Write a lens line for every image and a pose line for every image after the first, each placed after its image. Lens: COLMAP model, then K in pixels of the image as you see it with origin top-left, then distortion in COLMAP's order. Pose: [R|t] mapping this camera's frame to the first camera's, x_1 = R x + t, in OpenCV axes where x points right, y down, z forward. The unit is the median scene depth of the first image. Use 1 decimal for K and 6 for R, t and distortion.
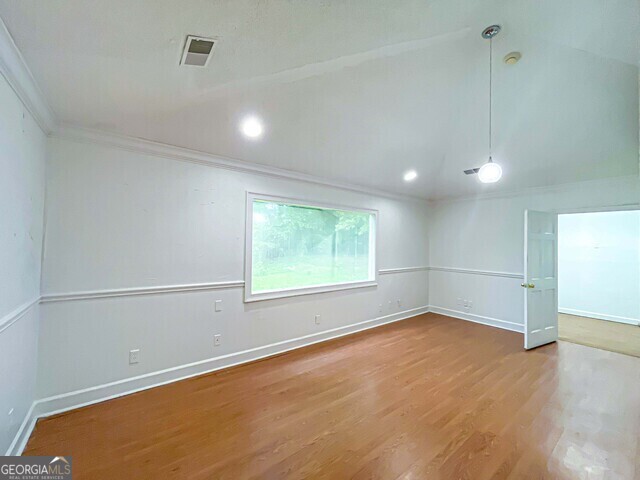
lens RADIAL K [[260.3, 0, 318.9], [0, 260.3, 238.1], [0, 0, 1]] dist [-0.001251, -0.000154]
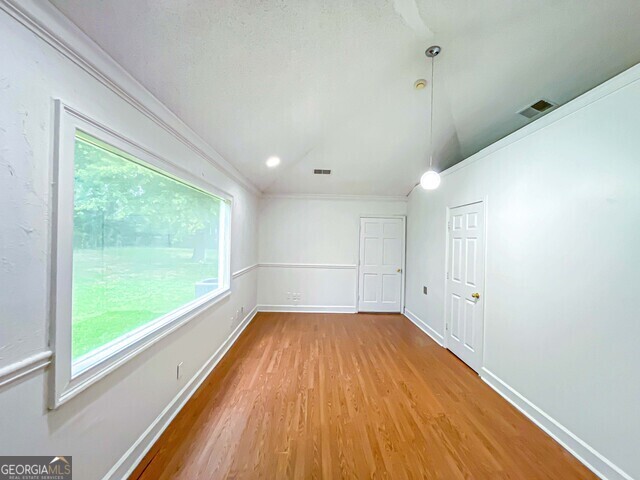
lens RADIAL K [[260.3, 0, 318.9], [0, 260.3, 238.1], [0, 0, 1]] dist [-0.001251, -0.000154]
pose [[0.600534, 0.002419, 0.799596, -0.295786], [-0.026604, 0.999502, 0.016958, -0.005264], [-0.799157, -0.031456, 0.600299, 0.416351]]
